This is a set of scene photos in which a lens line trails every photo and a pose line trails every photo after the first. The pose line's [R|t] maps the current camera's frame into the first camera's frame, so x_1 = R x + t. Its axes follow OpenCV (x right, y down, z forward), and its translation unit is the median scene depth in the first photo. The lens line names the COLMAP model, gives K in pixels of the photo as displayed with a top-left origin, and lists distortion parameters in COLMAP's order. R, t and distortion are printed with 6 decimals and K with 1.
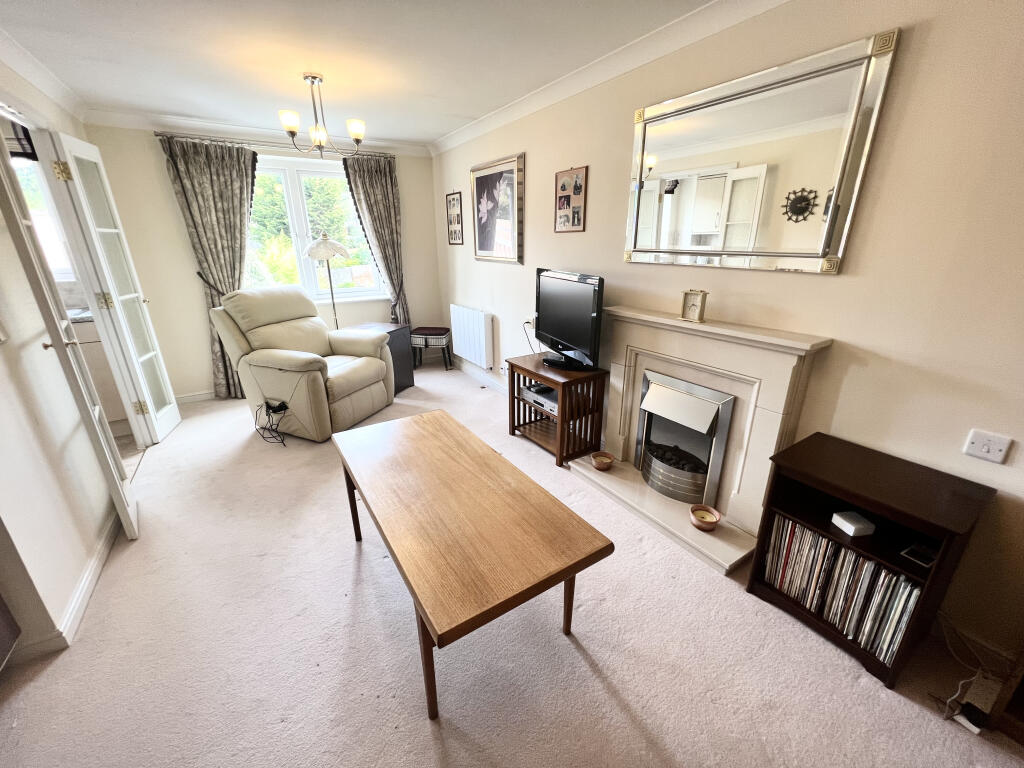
lens RADIAL K [[413.0, 0, 512.0], [0, 413.0, 384.0], [0, 0, 1]] dist [-0.000080, -0.000008]
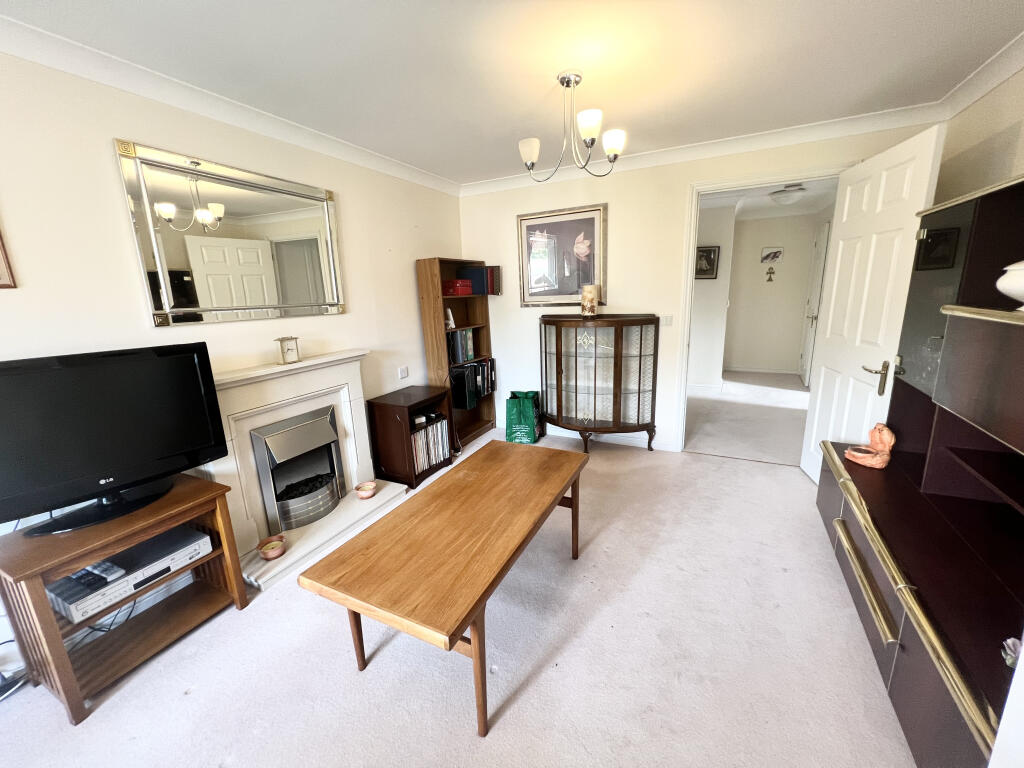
lens RADIAL K [[411.6, 0, 512.0], [0, 411.6, 384.0], [0, 0, 1]] dist [-0.000043, -0.000002]
pose [[-0.506866, -0.171076, 0.844879, -0.907838], [0.322185, 0.871483, 0.369750, -0.345057], [-0.799552, 0.459621, -0.386607, 1.019541]]
